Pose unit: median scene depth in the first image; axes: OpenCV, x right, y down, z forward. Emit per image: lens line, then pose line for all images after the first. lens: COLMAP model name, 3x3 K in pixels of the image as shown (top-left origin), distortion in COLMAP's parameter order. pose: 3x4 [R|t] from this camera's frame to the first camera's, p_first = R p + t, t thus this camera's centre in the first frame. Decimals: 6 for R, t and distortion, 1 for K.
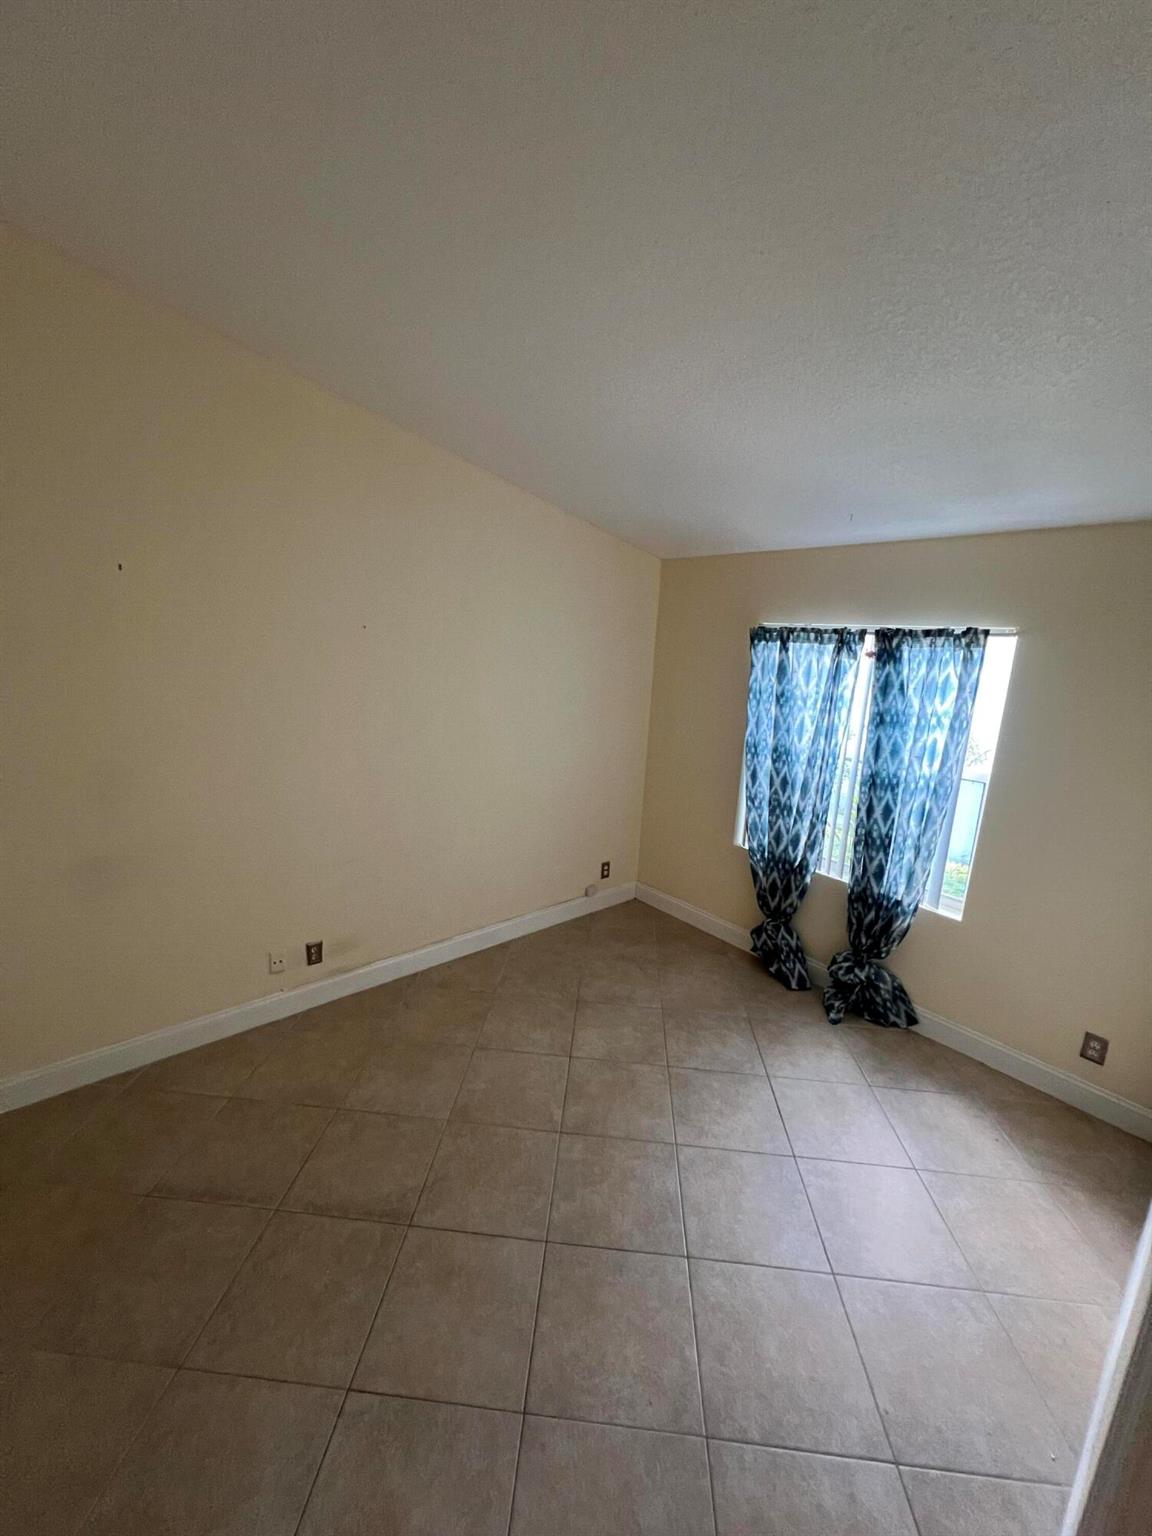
lens RADIAL K [[610.8, 0, 576.0], [0, 610.8, 768.0], [0, 0, 1]] dist [0.002045, 0.000048]
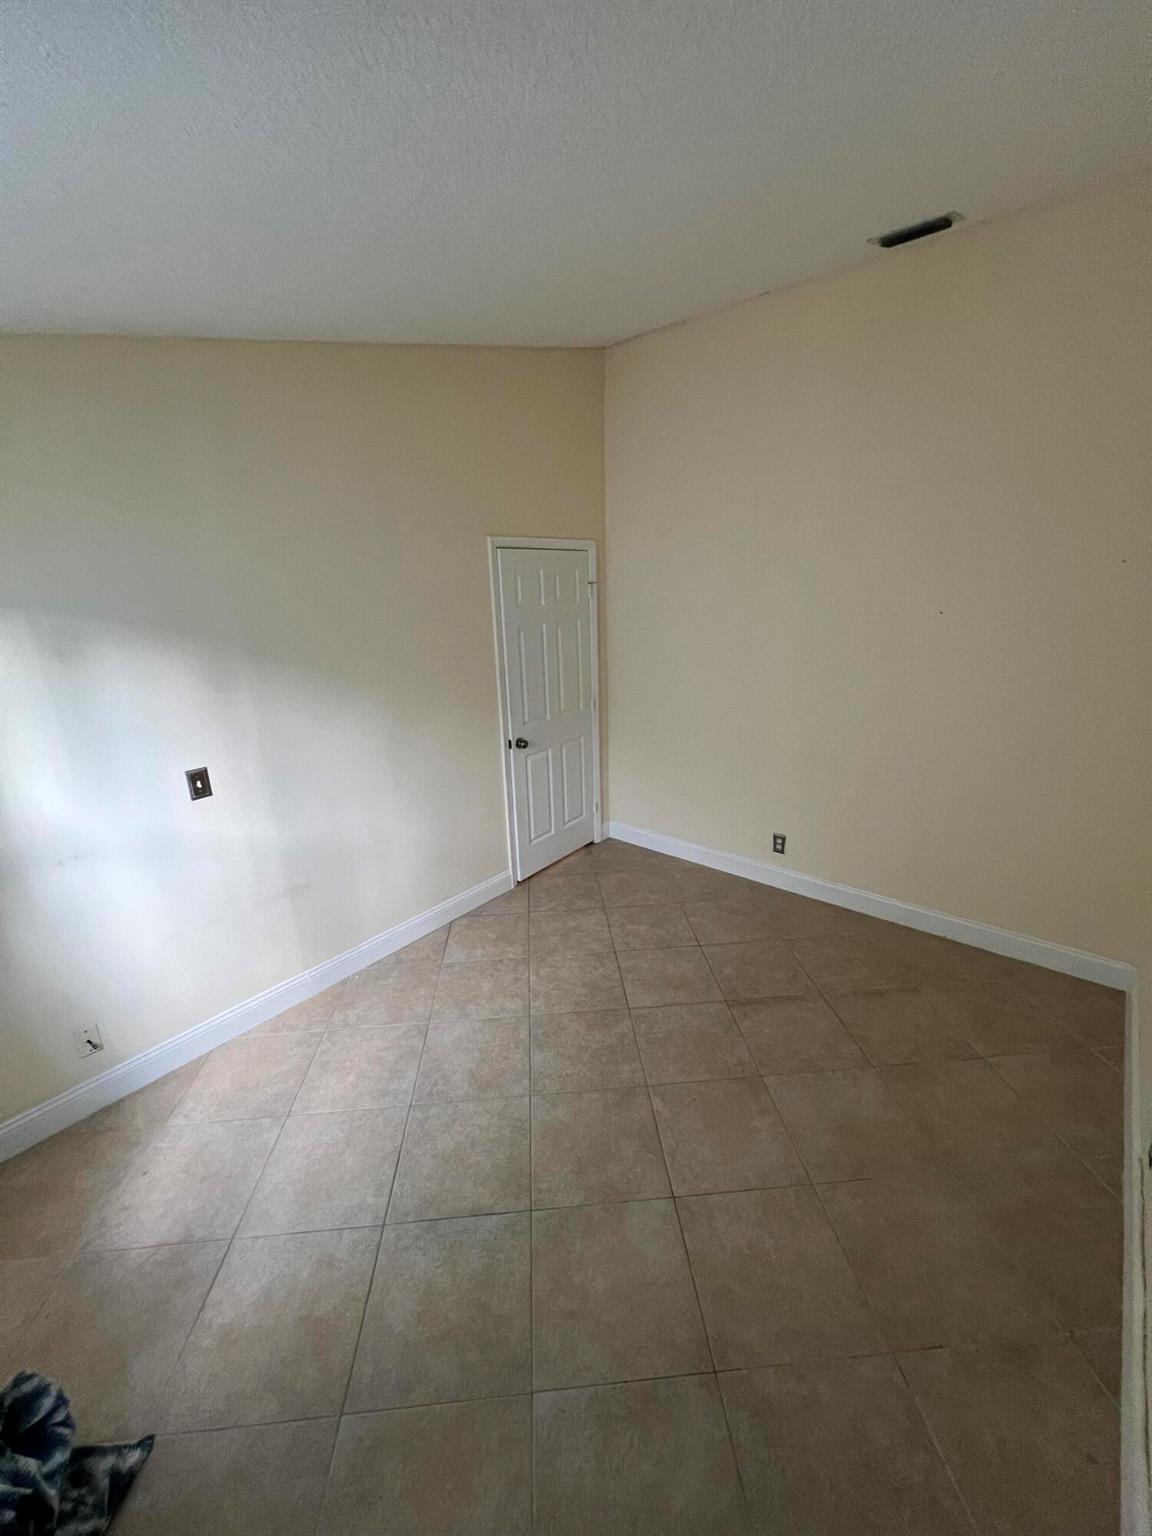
lens RADIAL K [[610.8, 0, 576.0], [0, 610.8, 768.0], [0, 0, 1]] dist [0.002045, 0.000048]
pose [[-0.988100, 0.028319, -0.151182, 0.214769], [-0.048314, 0.876010, 0.479868, -0.306579], [0.146026, 0.481462, -0.864217, 1.537344]]
